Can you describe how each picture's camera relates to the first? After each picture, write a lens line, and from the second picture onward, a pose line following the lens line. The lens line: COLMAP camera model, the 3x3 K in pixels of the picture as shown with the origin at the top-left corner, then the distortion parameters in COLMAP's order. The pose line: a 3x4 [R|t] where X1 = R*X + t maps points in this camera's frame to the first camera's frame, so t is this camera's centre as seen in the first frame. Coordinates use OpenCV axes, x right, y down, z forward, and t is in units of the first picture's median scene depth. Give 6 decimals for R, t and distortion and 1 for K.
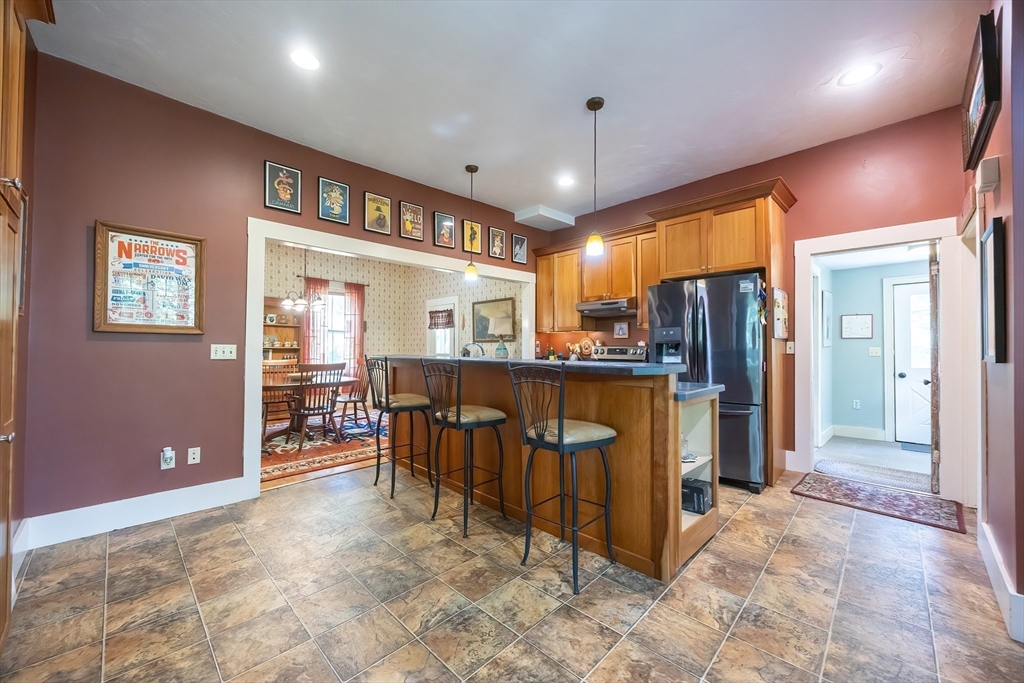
lens RADIAL K [[394.4, 0, 513.4], [0, 394.4, 361.9], [0, 0, 1]] dist [-0.002965, 0.000581]
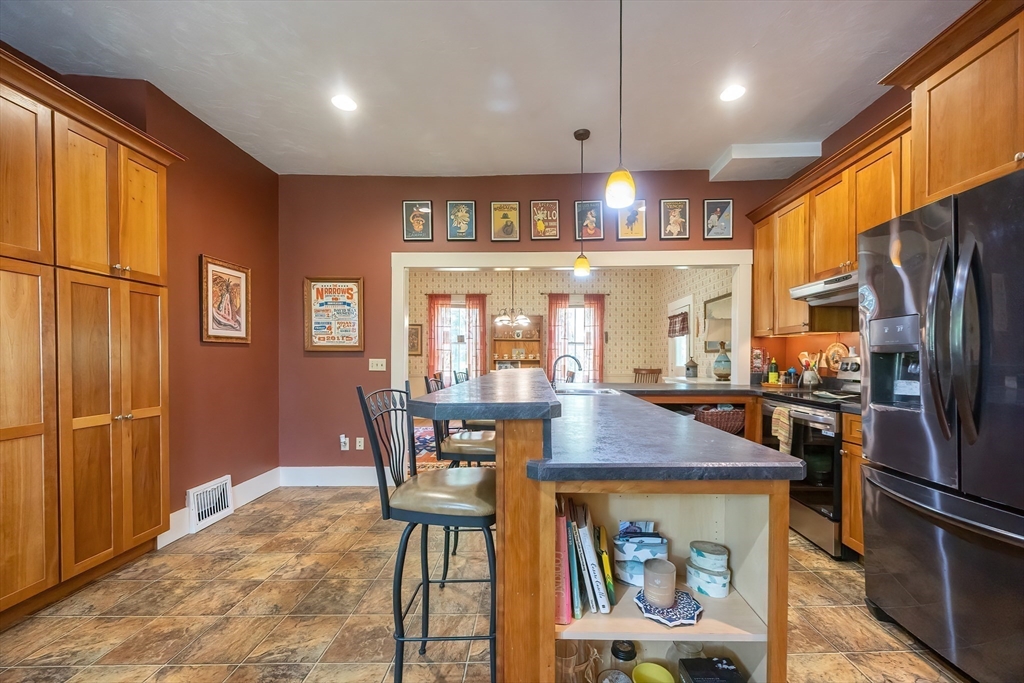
lens RADIAL K [[394.4, 0, 527.0], [0, 394.4, 378.2], [0, 0, 1]] dist [-0.002965, 0.000581]
pose [[0.698151, 0.032041, -0.715234, 0.329651], [-0.020700, 0.999484, 0.024568, -0.015459], [0.715652, -0.002347, 0.698454, 0.306054]]
